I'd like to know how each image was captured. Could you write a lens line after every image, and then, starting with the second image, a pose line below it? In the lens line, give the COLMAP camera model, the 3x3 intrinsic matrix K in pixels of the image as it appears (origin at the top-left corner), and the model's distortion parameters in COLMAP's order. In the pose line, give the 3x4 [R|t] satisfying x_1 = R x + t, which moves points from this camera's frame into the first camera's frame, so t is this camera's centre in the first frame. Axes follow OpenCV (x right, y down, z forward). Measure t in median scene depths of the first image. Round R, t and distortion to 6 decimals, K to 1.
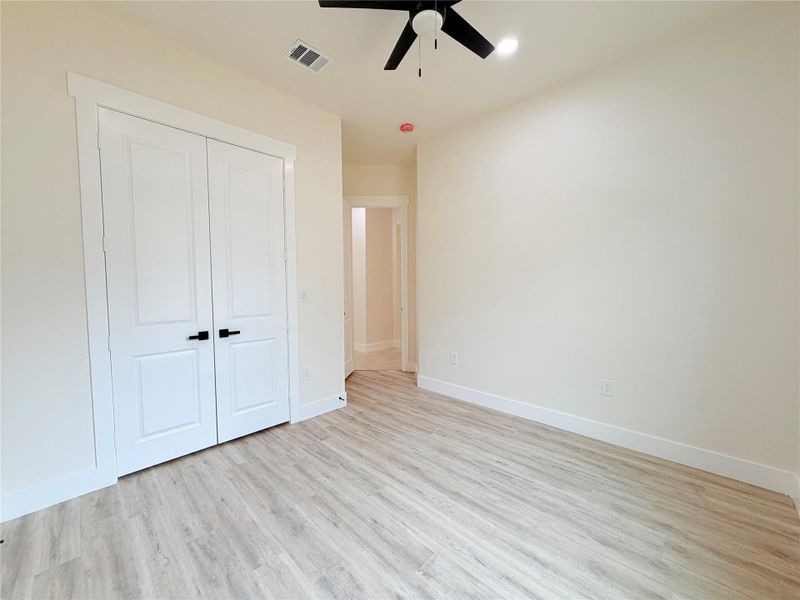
lens RADIAL K [[318.6, 0, 398.0], [0, 318.6, 299.5], [0, 0, 1]] dist [-0.000769, 0.000273]
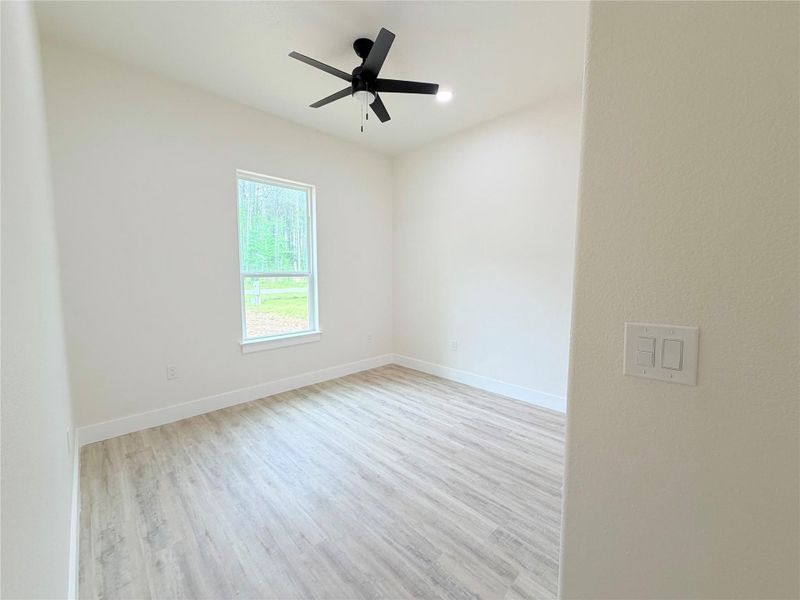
lens RADIAL K [[318.6, 0, 398.0], [0, 318.6, 299.5], [0, 0, 1]] dist [-0.000769, 0.000273]
pose [[-0.999801, 0.001720, 0.019859, -0.063318], [0.004470, 0.990244, 0.139272, -0.127171], [-0.019426, 0.139333, -0.990055, 1.919091]]
